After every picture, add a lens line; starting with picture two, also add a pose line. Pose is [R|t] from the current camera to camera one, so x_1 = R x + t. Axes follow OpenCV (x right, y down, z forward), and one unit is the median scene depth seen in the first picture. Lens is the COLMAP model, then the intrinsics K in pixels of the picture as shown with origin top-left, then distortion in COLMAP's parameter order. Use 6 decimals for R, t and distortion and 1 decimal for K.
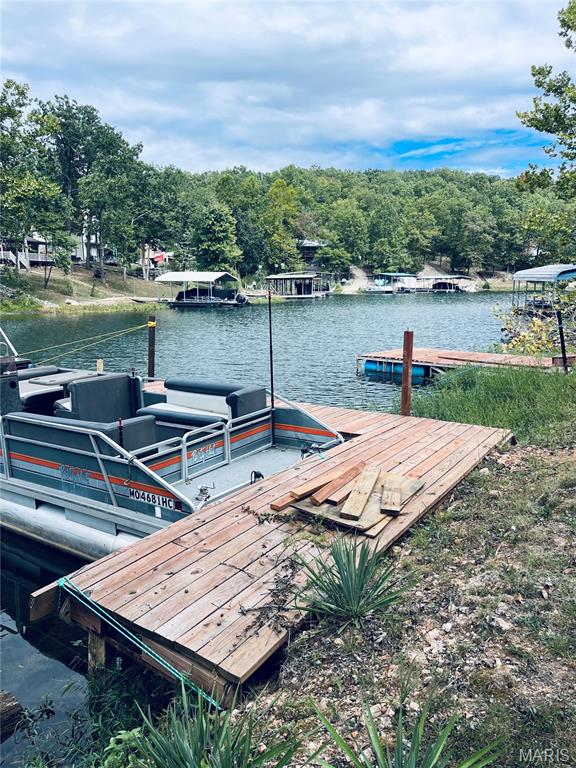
lens RADIAL K [[547.5, 0, 292.4], [0, 547.5, 381.1], [0, 0, 1]] dist [0.063749, -0.084791]
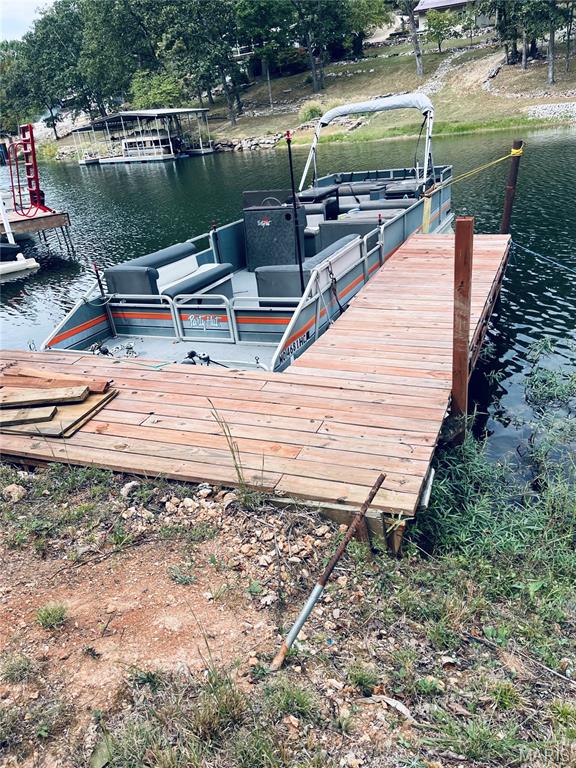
lens RADIAL K [[547.5, 0, 292.4], [0, 547.5, 381.1], [0, 0, 1]] dist [0.063749, -0.084791]
pose [[0.220524, 0.403443, -0.888033, 0.279697], [-0.067935, 0.914589, 0.398637, -0.061336], [0.973013, -0.027581, 0.229097, 0.331639]]
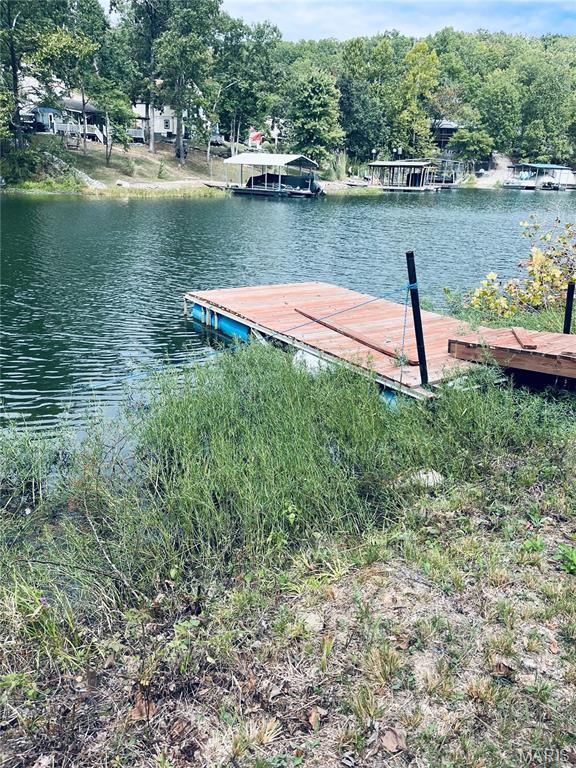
lens RADIAL K [[547.5, 0, 292.4], [0, 547.5, 381.1], [0, 0, 1]] dist [0.063749, -0.084791]
pose [[0.966413, 0.127206, -0.223304, 0.063108], [-0.082829, 0.976712, 0.197920, -0.013214], [0.243280, -0.172776, 0.954444, 0.063557]]
